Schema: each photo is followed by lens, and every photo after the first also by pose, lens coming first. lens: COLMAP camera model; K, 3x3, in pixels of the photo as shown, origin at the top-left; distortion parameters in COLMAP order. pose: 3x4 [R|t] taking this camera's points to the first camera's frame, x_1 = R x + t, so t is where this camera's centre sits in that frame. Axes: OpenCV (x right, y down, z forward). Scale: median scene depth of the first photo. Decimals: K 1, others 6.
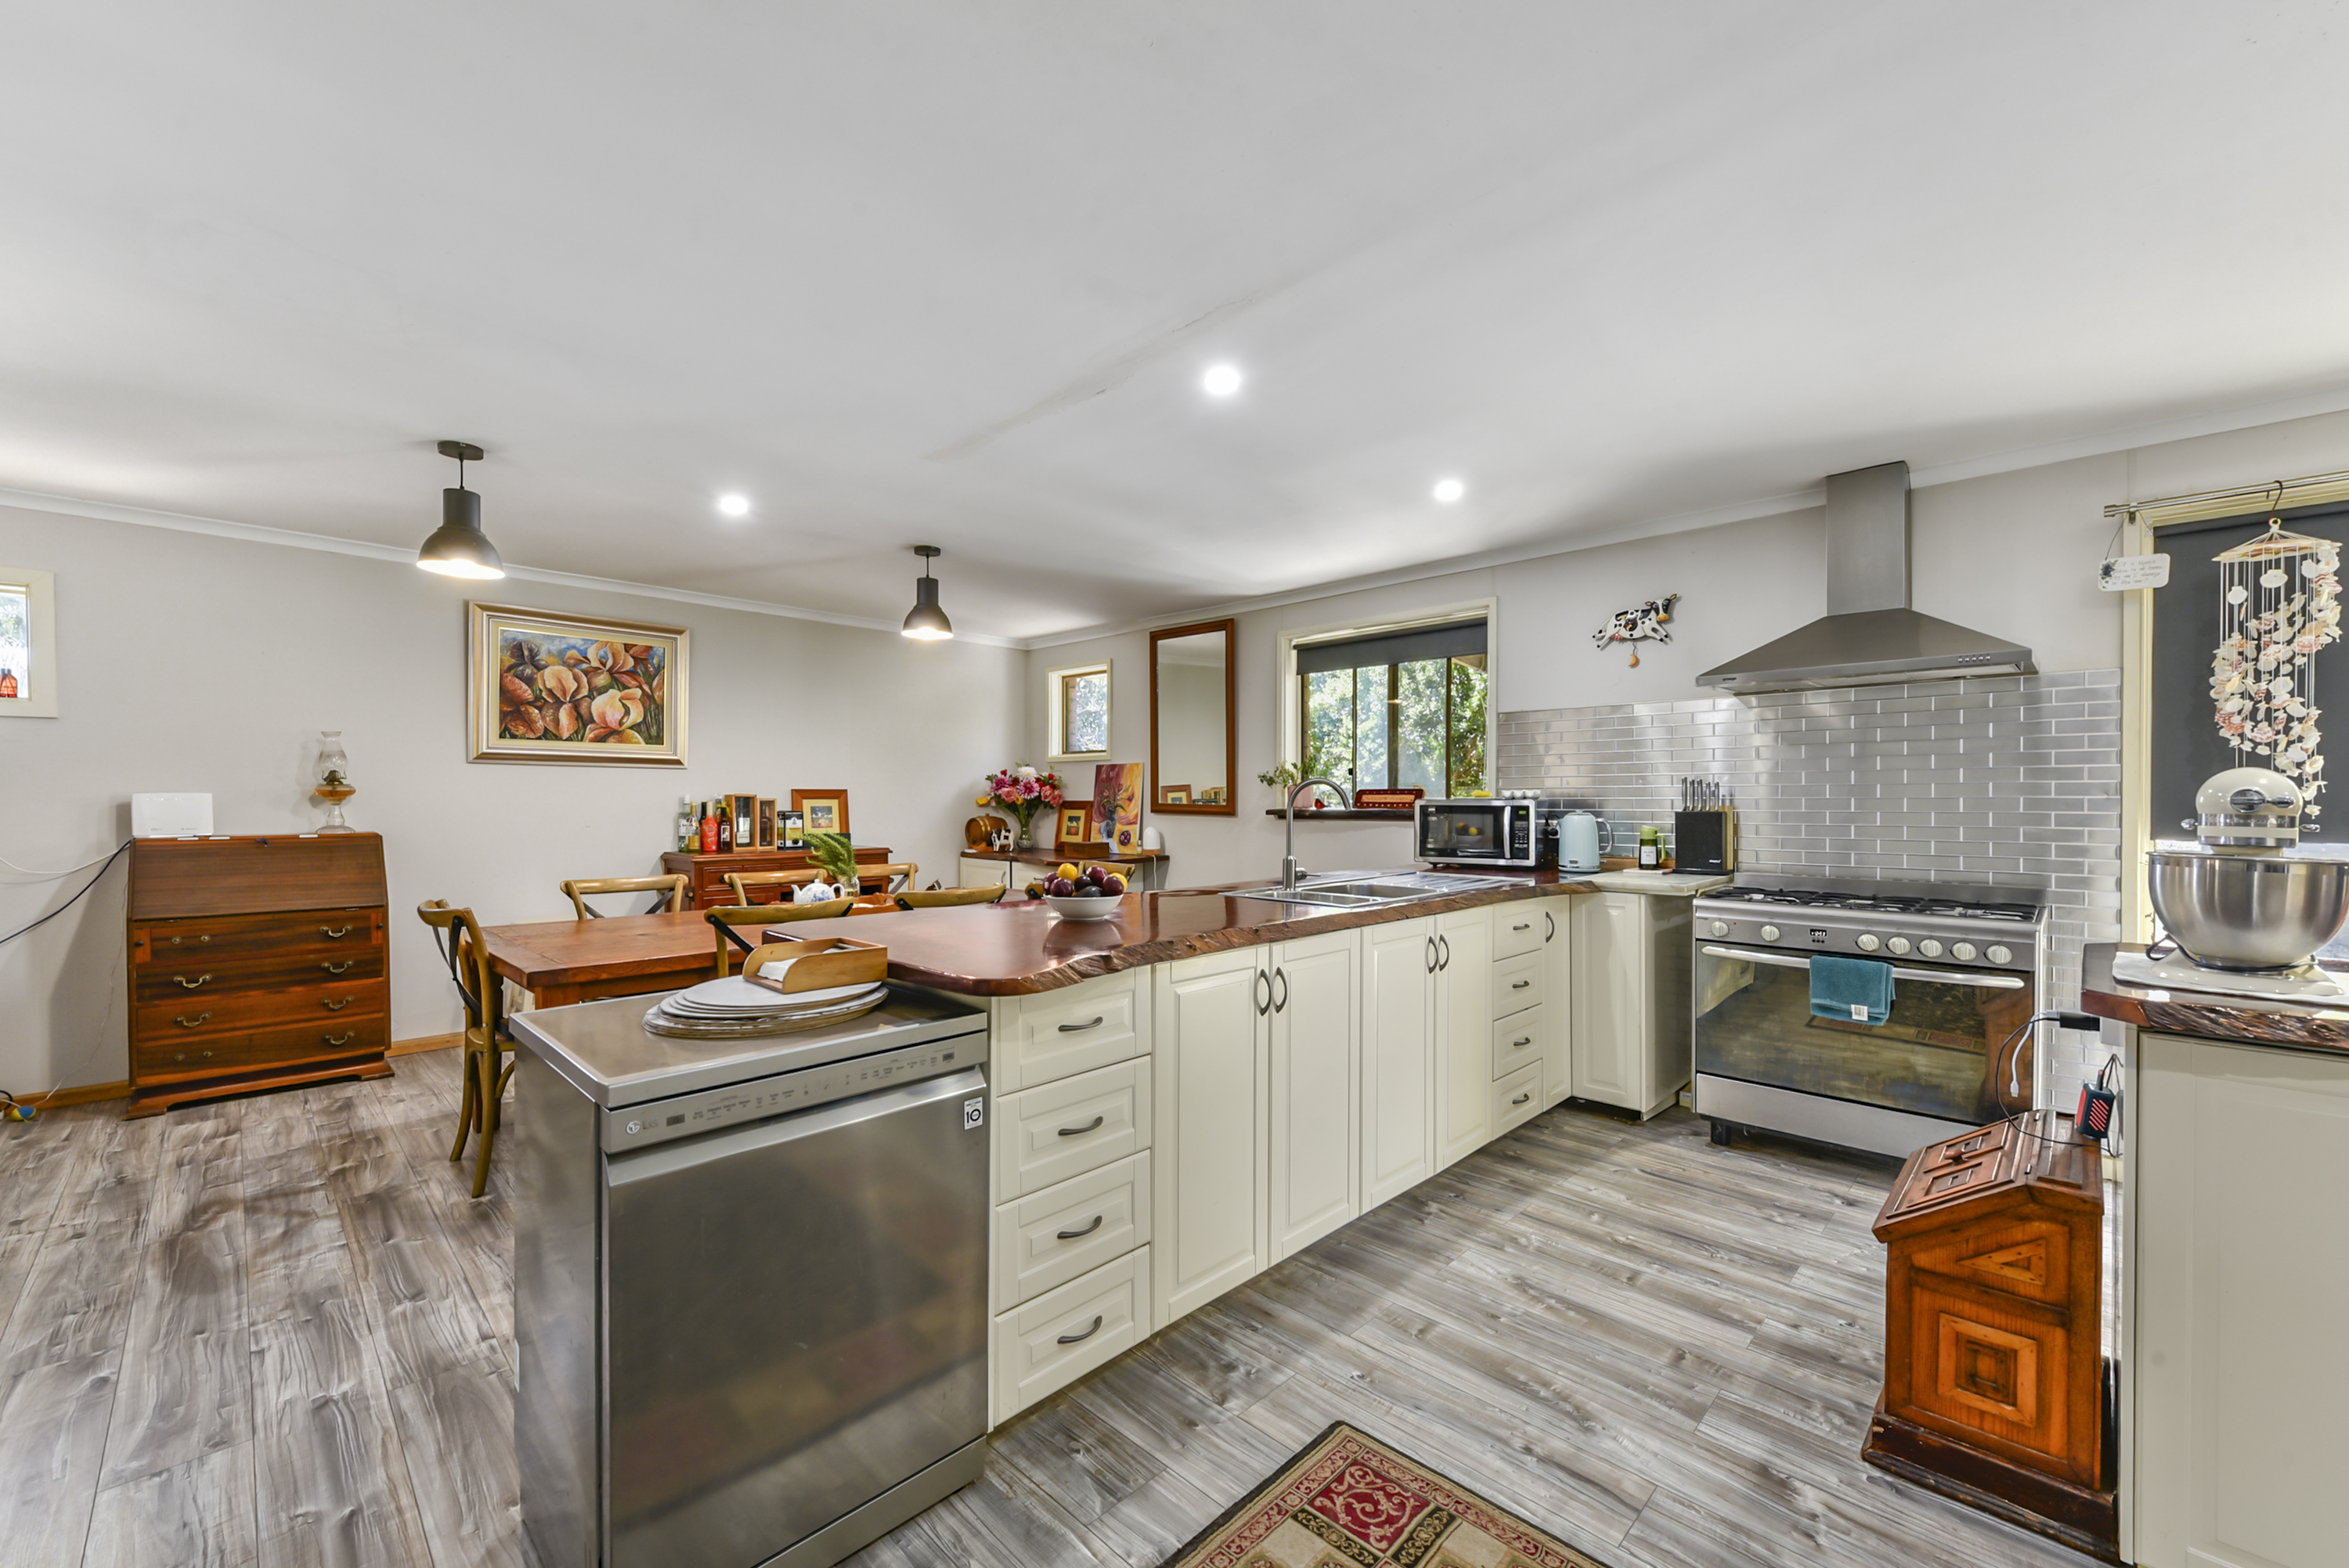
lens RADIAL K [[931.6, 0, 1176.0], [0, 931.6, 796.0], [0, 0, 1]] dist [-0.001589, 0.001239]
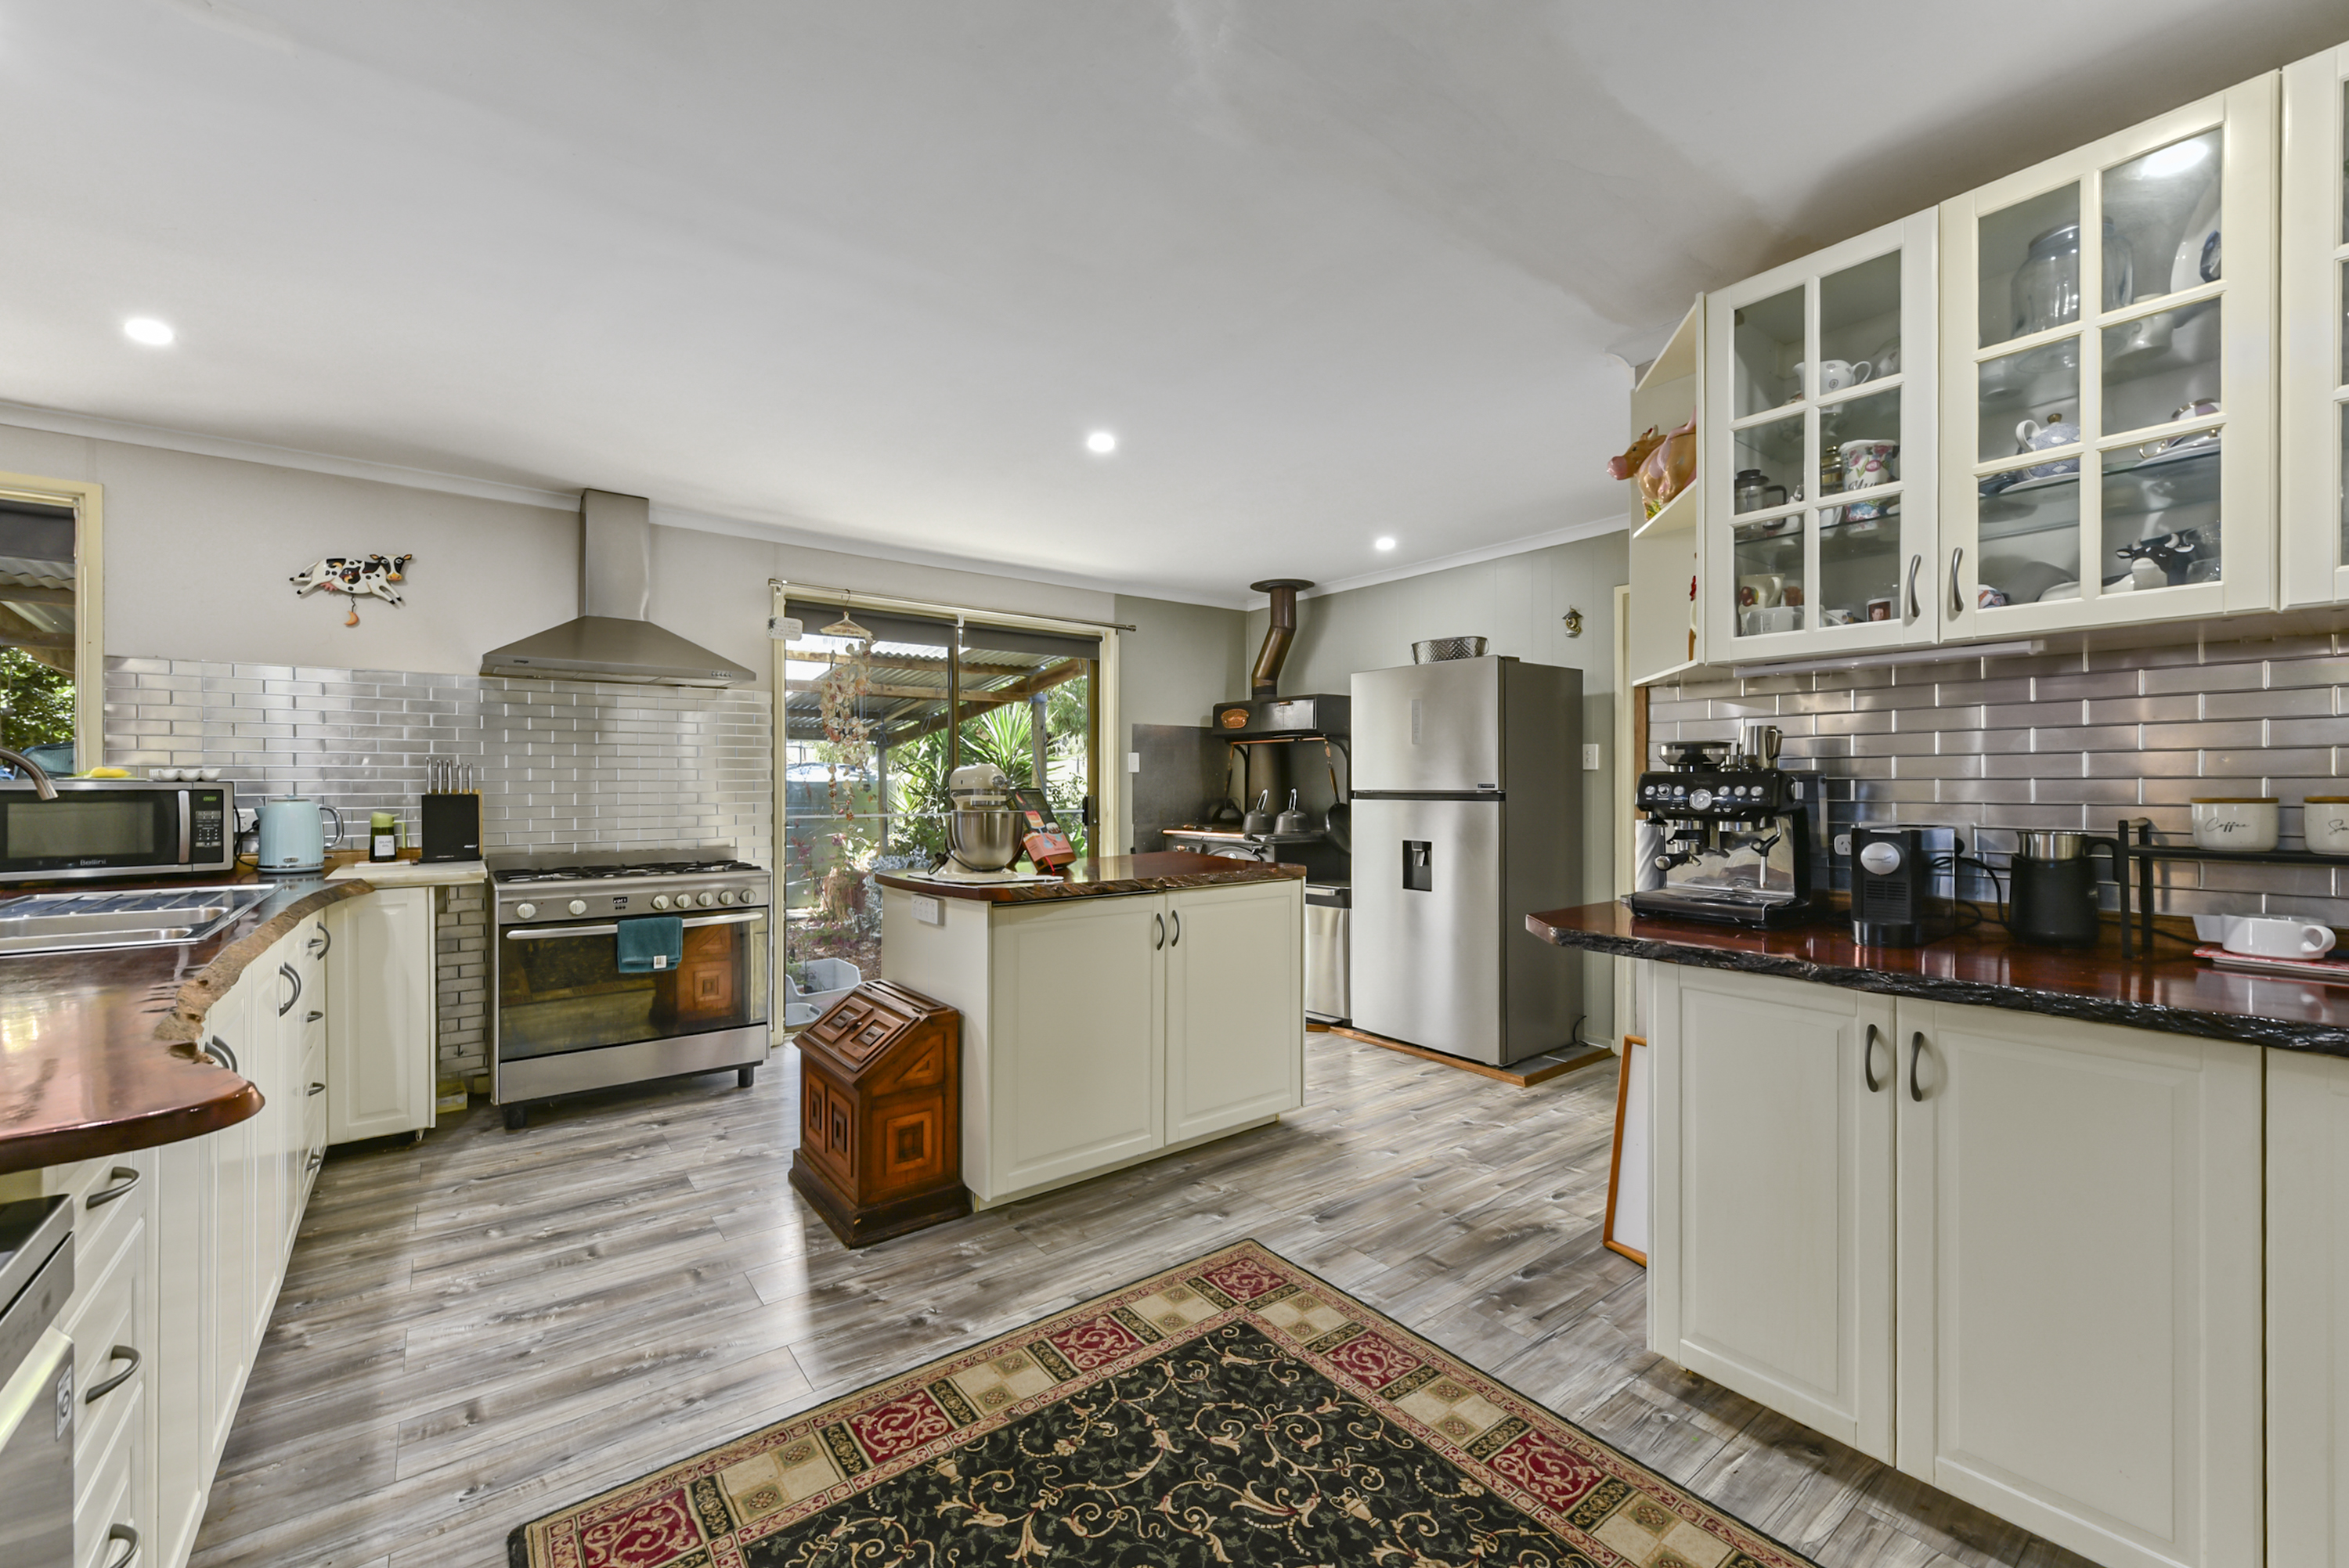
lens RADIAL K [[931.6, 0, 1180.2], [0, 931.6, 788.0], [0, 0, 1]] dist [-0.001589, 0.001239]
pose [[0.132652, -0.004730, 0.991151, -0.255343], [-0.002011, 0.999985, 0.005042, 0.003360], [-0.991161, -0.002662, 0.132640, 0.139203]]
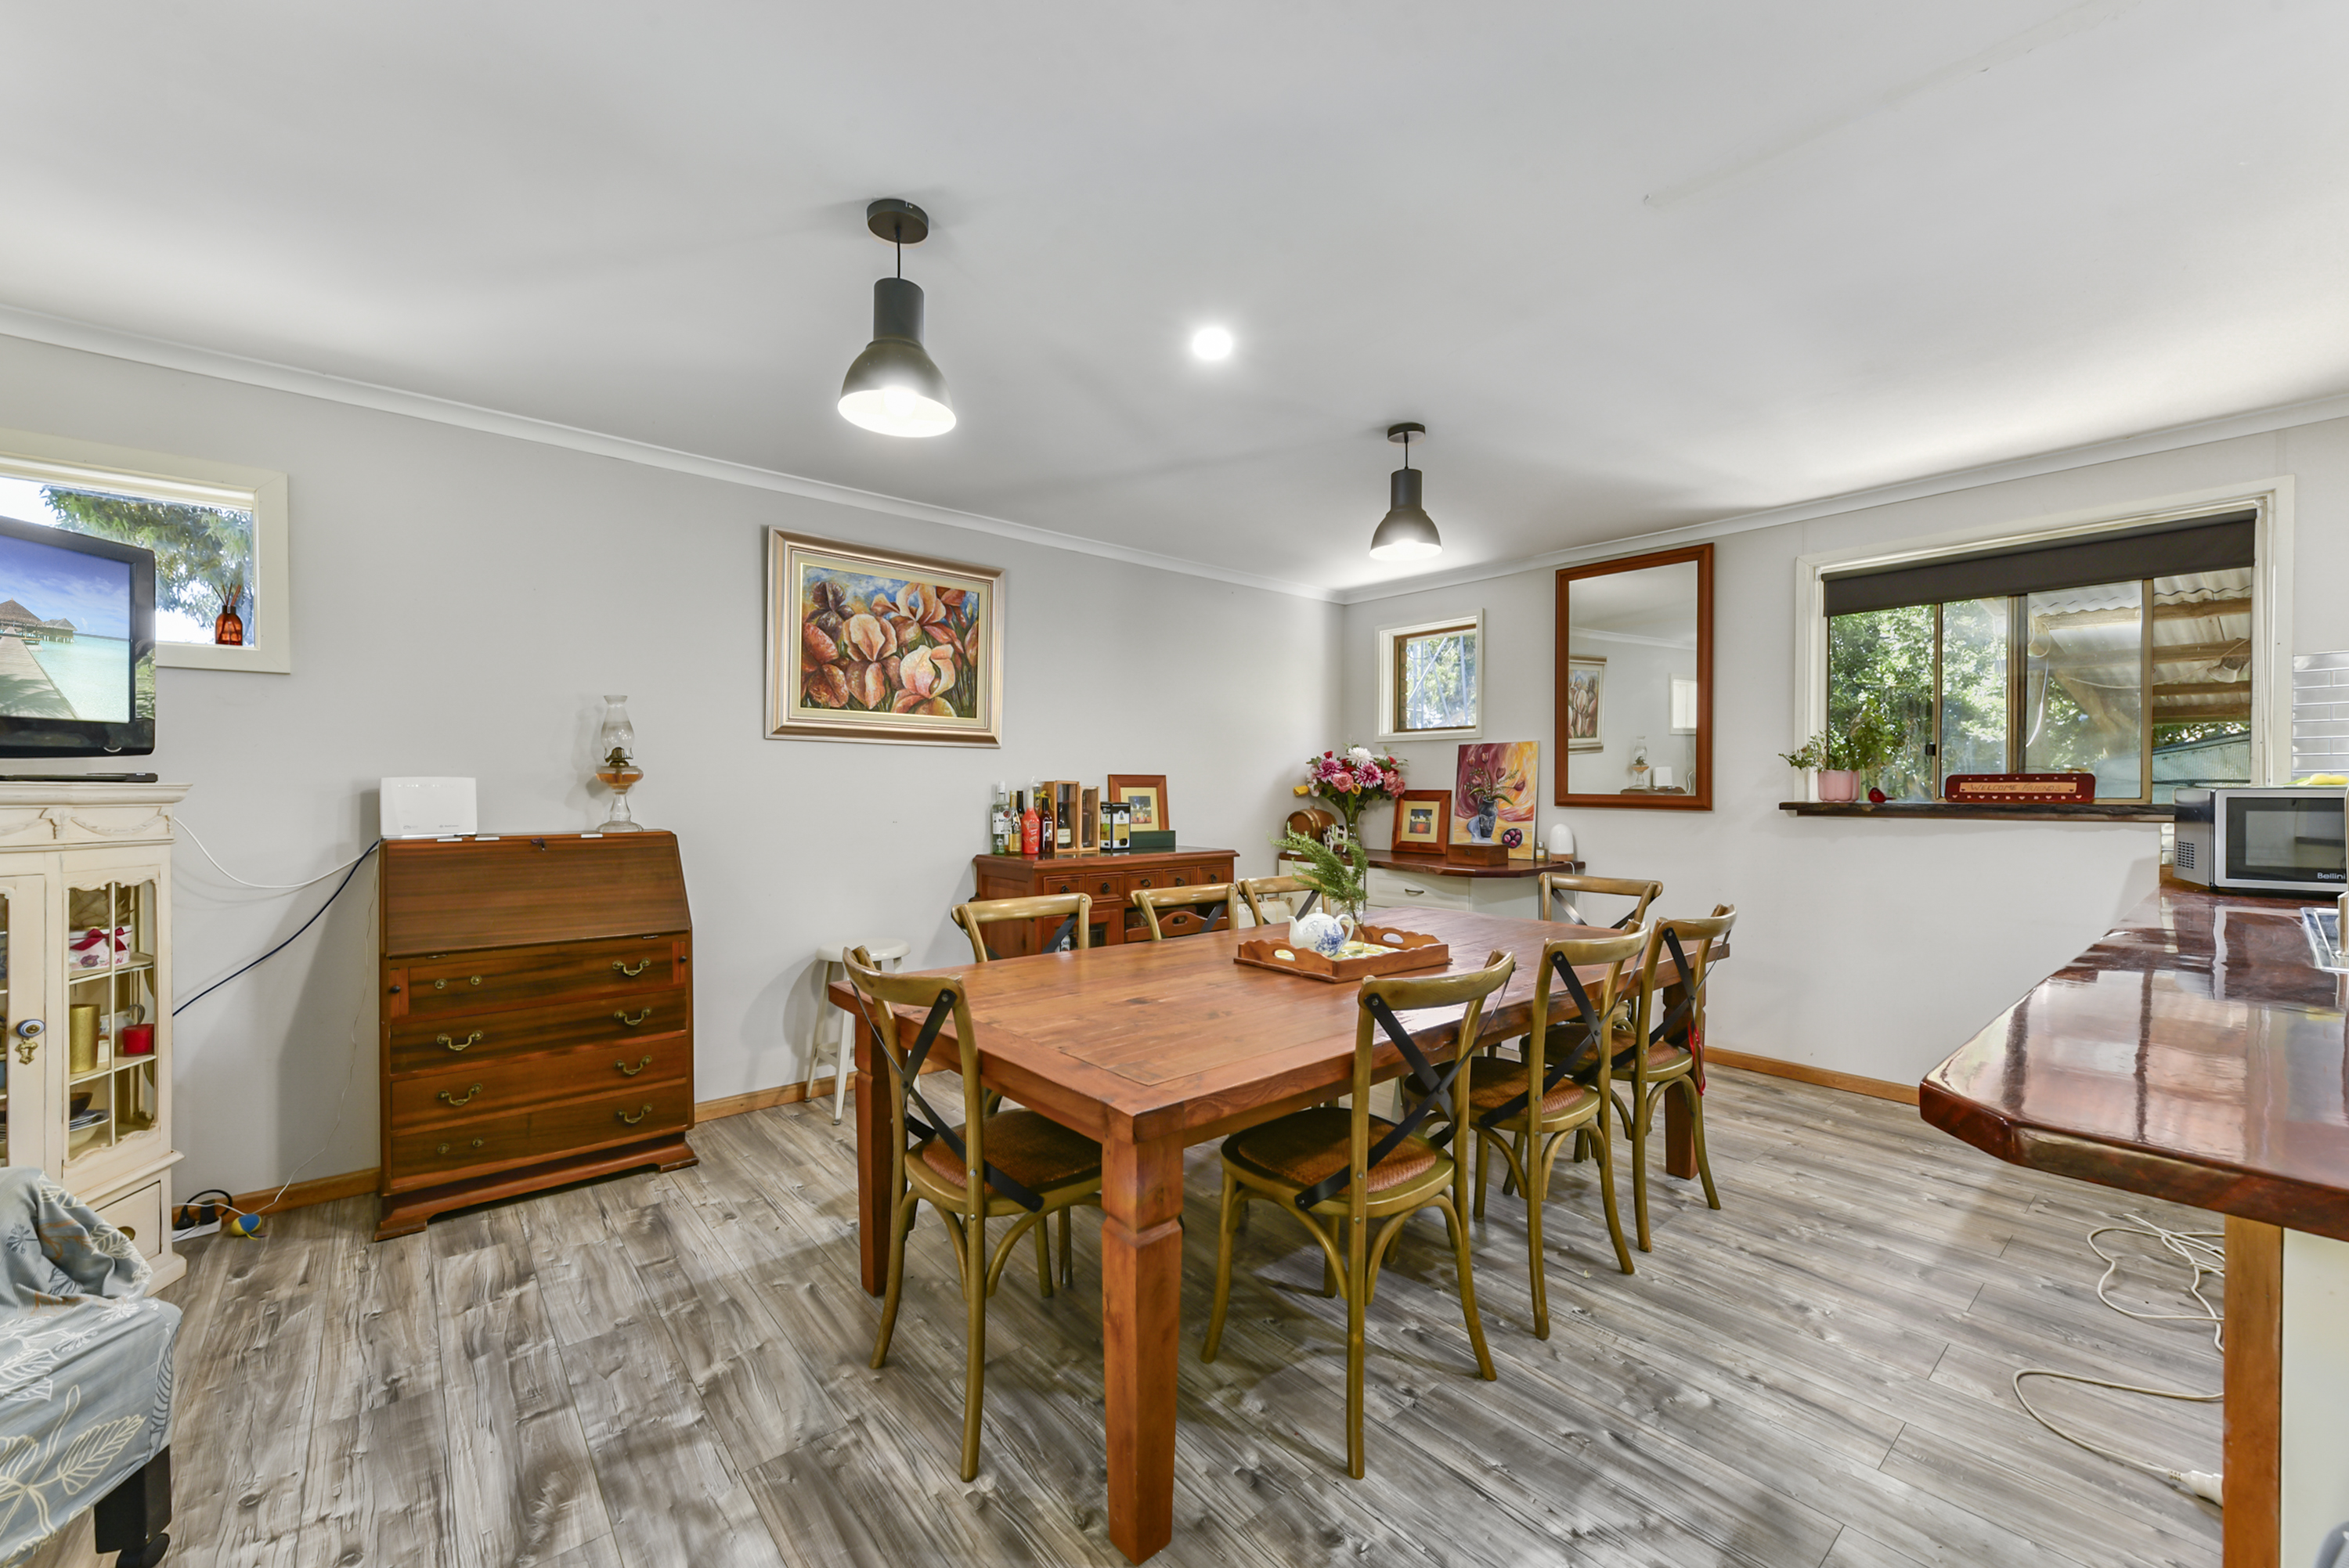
lens RADIAL K [[931.6, 0, 1181.8], [0, 931.6, 782.2], [0, 0, 1]] dist [-0.001589, 0.001239]
pose [[0.995819, 0.000975, -0.091339, -0.438244], [-0.001308, 0.999993, -0.003590, 0.002793], [0.091335, 0.003694, 0.995813, 0.338551]]
